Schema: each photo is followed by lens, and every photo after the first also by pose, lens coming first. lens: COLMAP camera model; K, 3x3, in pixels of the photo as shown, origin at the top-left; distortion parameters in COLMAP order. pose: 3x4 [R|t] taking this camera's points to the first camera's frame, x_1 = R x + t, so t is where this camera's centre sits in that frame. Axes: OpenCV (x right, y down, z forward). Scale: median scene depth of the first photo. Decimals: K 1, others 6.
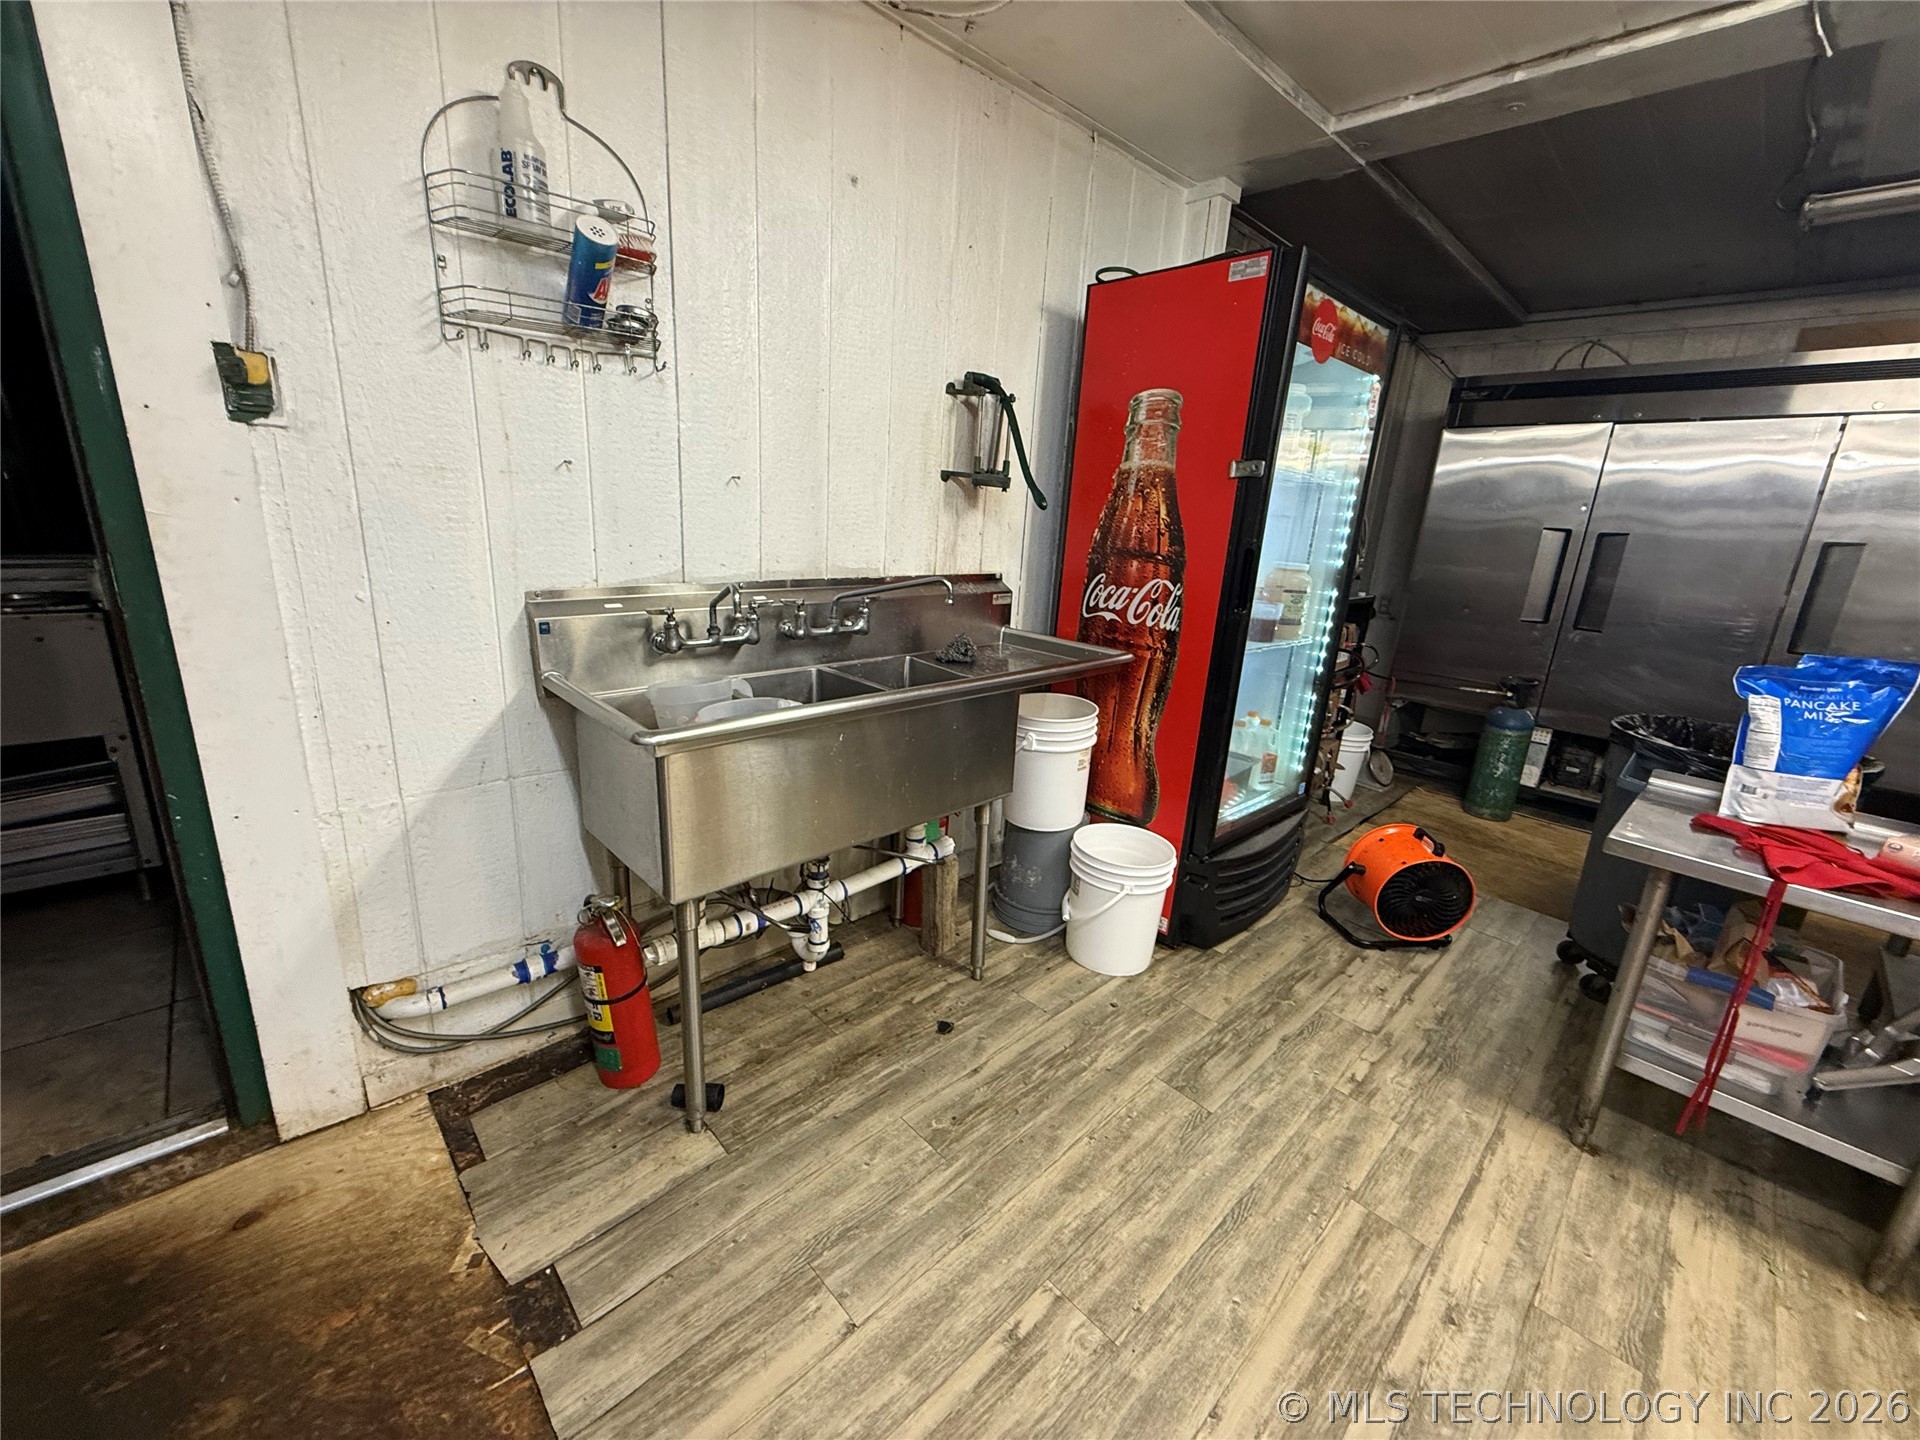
lens RADIAL K [[762.8, 0, 955.9], [0, 762.8, 723.9], [0, 0, 1]] dist [0.000080, -0.000076]
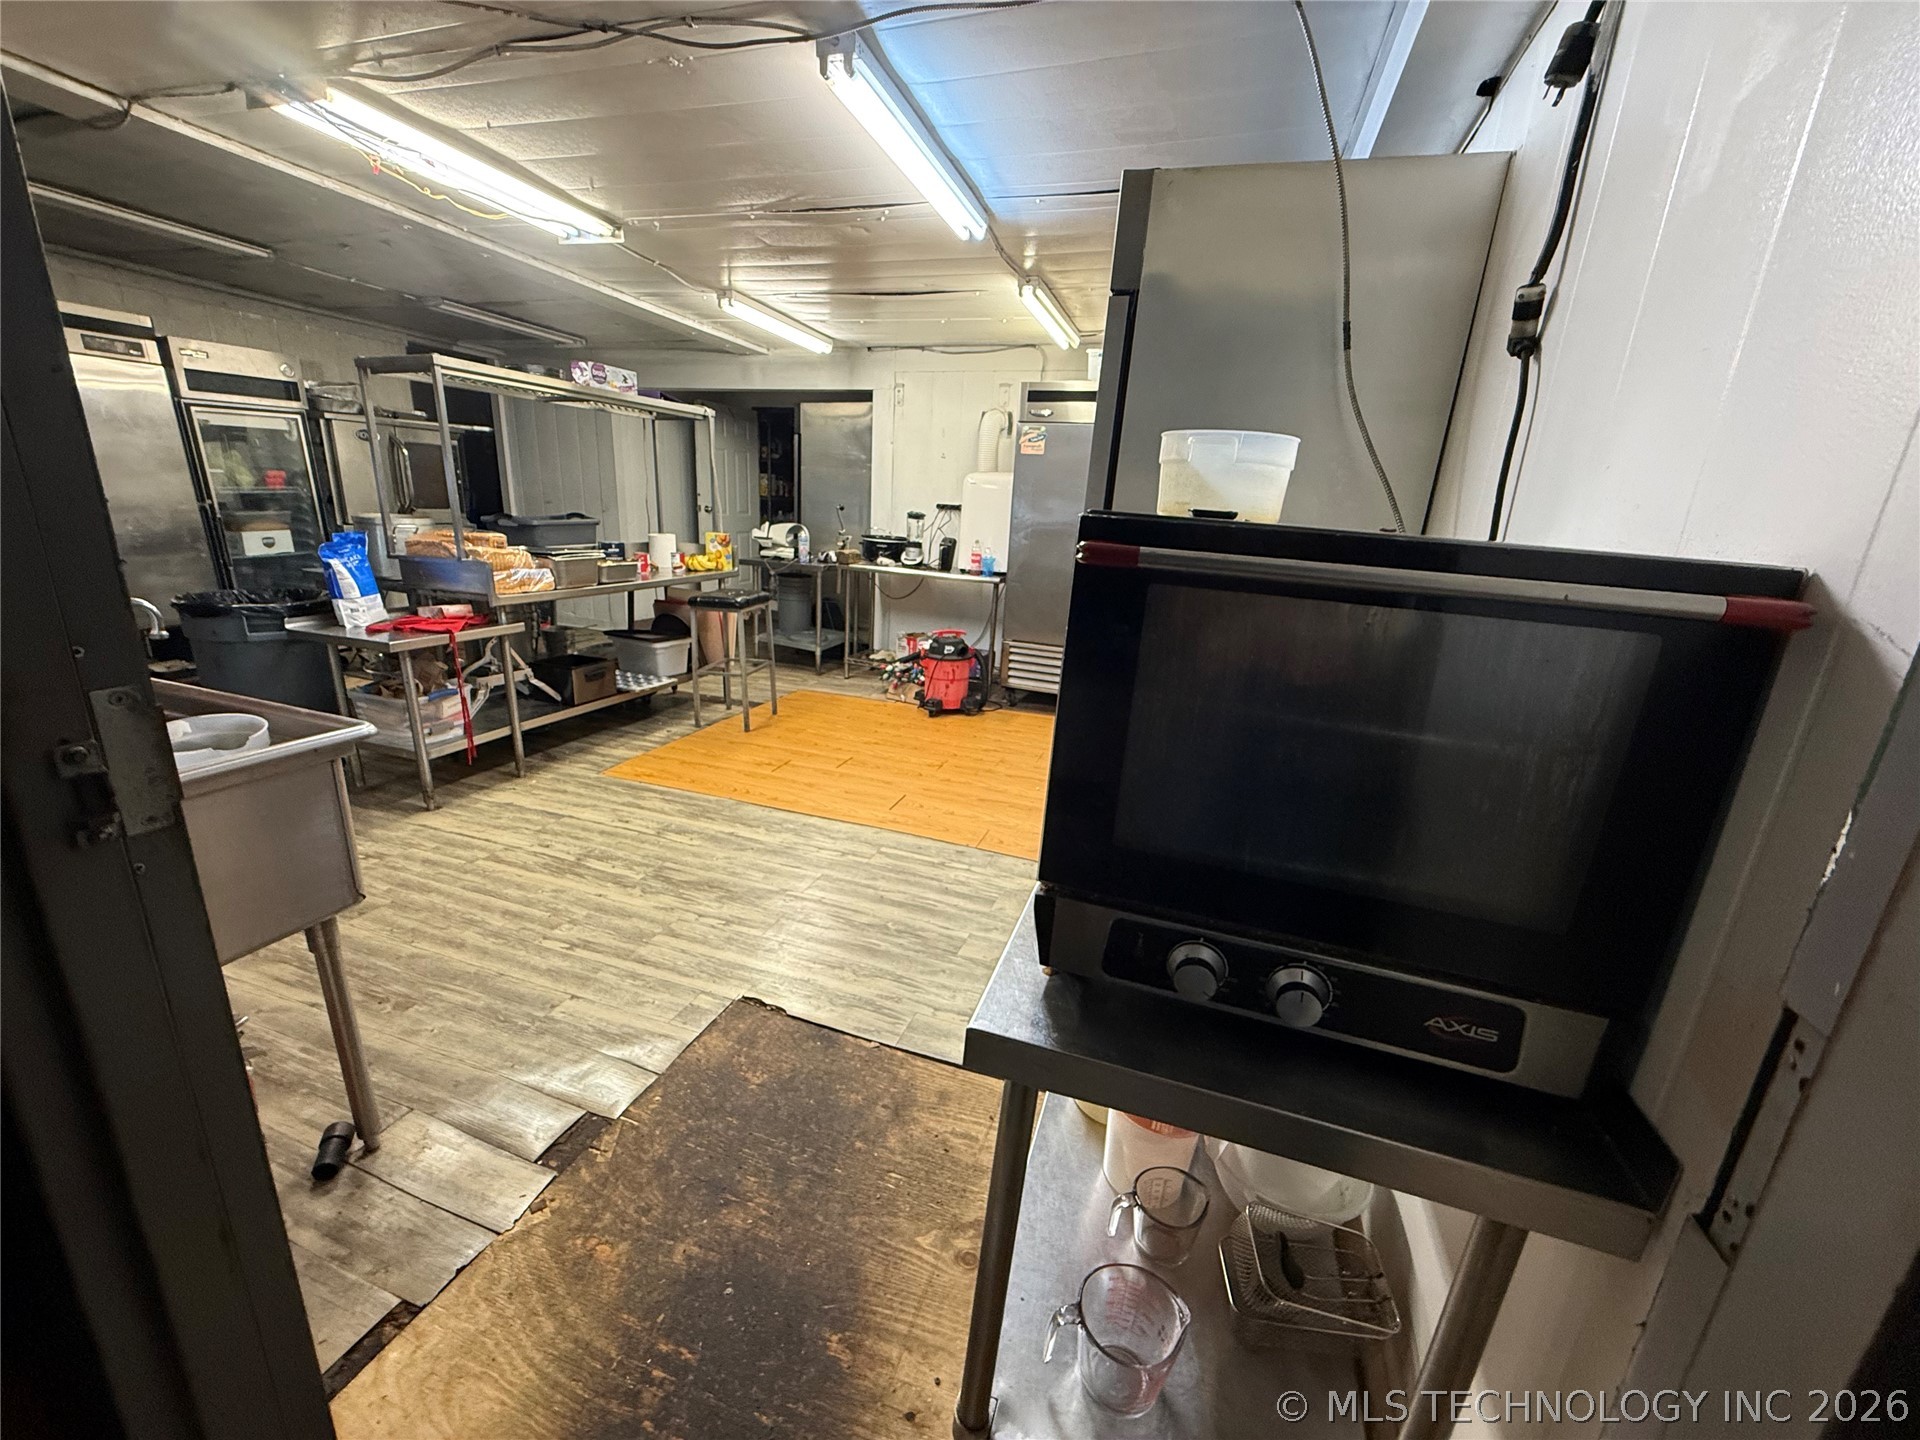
lens RADIAL K [[762.8, 0, 955.9], [0, 762.8, 723.9], [0, 0, 1]] dist [0.000080, -0.000076]
pose [[-0.461564, -0.329866, 0.823497, -1.539143], [0.157571, 0.883048, 0.442037, -0.319056], [-0.873001, 0.333787, -0.355606, 0.589117]]
